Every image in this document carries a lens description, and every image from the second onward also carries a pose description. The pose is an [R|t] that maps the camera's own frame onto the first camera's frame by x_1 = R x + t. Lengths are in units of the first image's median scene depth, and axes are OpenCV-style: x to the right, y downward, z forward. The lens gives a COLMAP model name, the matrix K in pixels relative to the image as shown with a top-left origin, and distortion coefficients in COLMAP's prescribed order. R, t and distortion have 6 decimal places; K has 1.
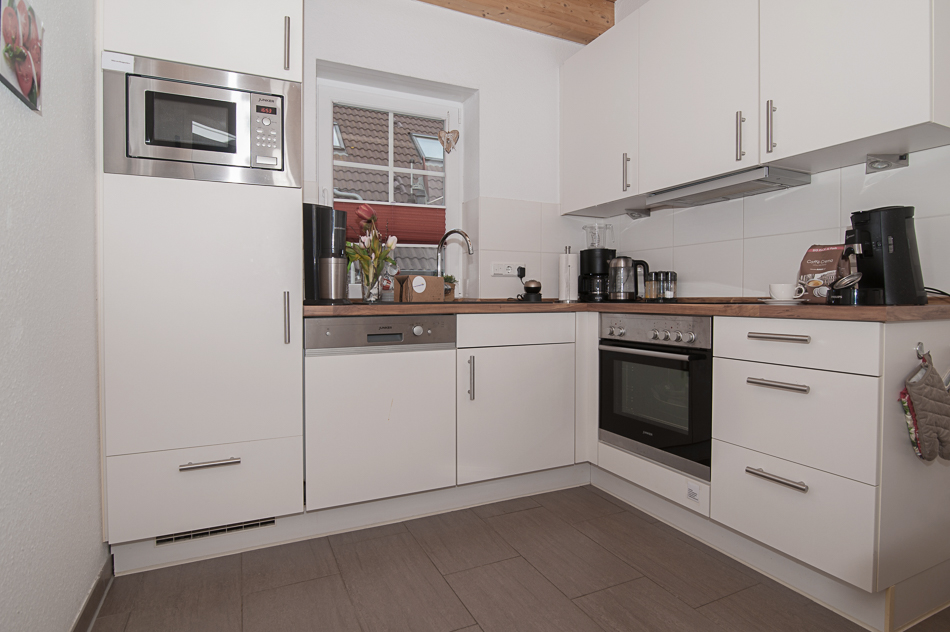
lens RADIAL K [[477.5, 0, 476.5], [0, 477.5, 309.0], [0, 0, 1]] dist [-0.021113, 0.000498]
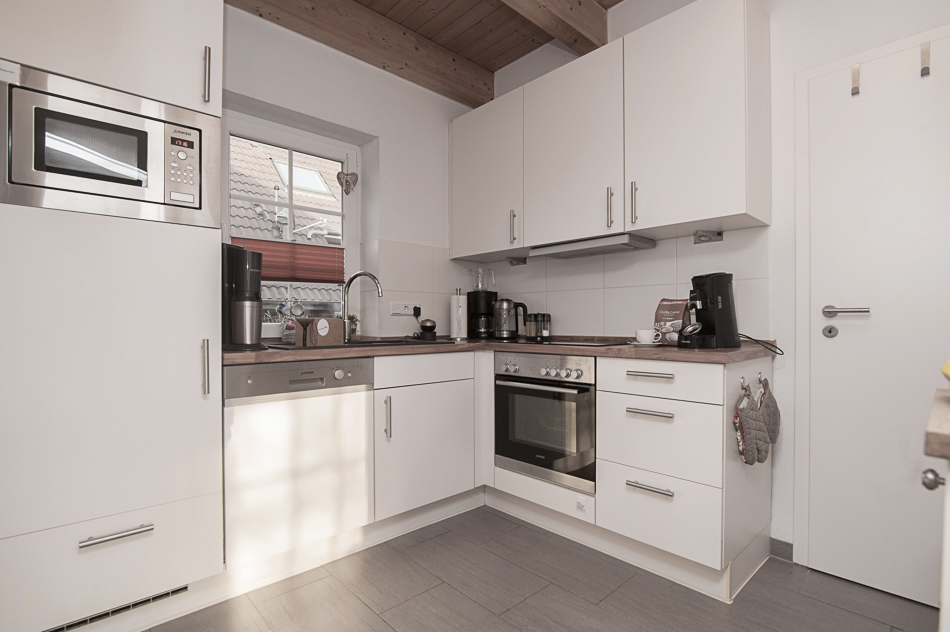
lens RADIAL K [[454.0, 0, 447.2], [0, 454.0, 322.2], [0, 0, 1]] dist [-0.023010, 0.000739]
pose [[0.955145, 0.003892, 0.296112, -0.198251], [-0.000080, 0.999917, -0.012886, -0.055785], [-0.296138, 0.012284, 0.955066, 0.012756]]
